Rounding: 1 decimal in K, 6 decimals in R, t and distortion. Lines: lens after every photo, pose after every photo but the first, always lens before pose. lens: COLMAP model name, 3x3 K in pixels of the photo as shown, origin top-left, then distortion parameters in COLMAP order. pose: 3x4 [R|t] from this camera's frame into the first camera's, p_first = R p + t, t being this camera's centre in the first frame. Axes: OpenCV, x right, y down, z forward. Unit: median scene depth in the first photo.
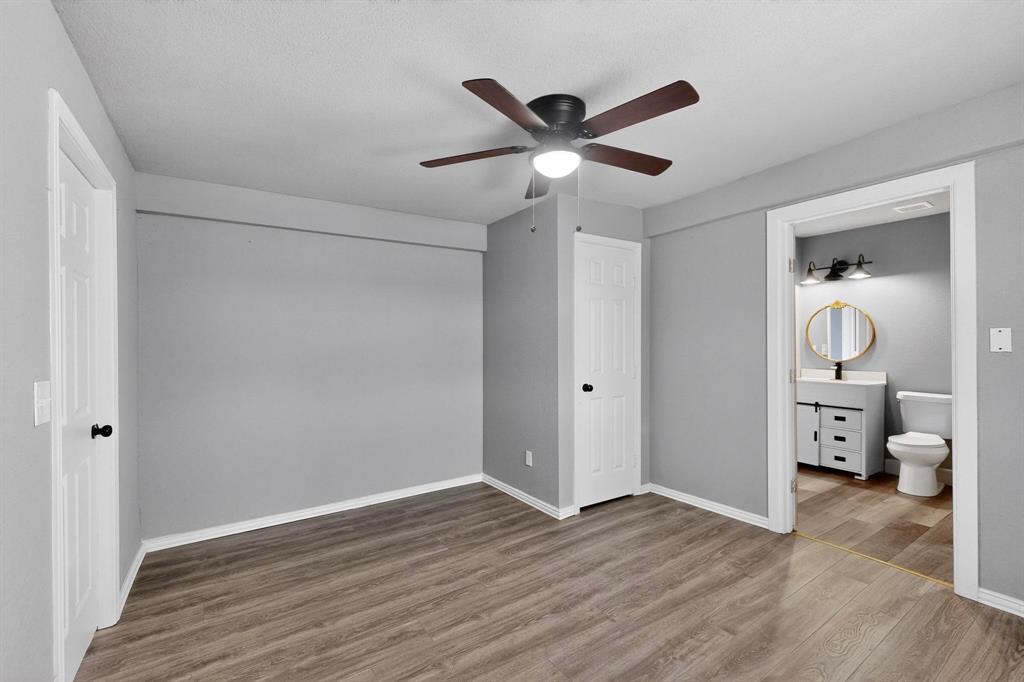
lens RADIAL K [[444.8, 0, 512.0], [0, 444.8, 341.0], [0, 0, 1]] dist [0.000262, -0.000200]
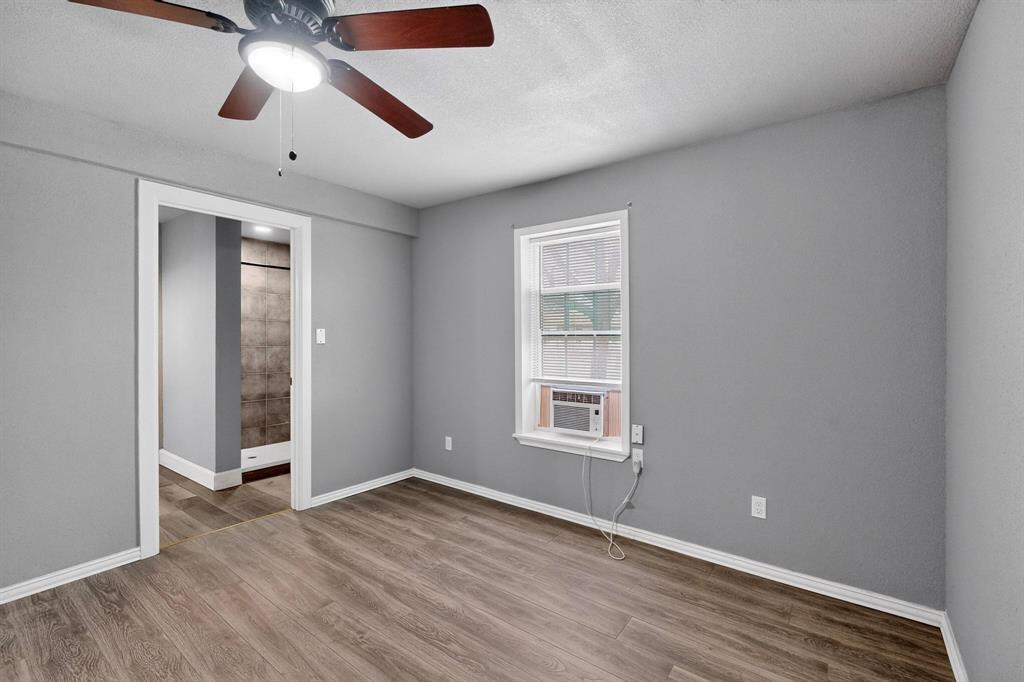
lens RADIAL K [[444.8, 0, 512.0], [0, 444.8, 341.0], [0, 0, 1]] dist [0.000262, -0.000200]
pose [[-0.321407, -0.000338, 0.946941, -0.530062], [0.001315, 0.999999, 0.000803, 0.013031], [-0.946940, 0.001504, -0.321406, 0.722029]]
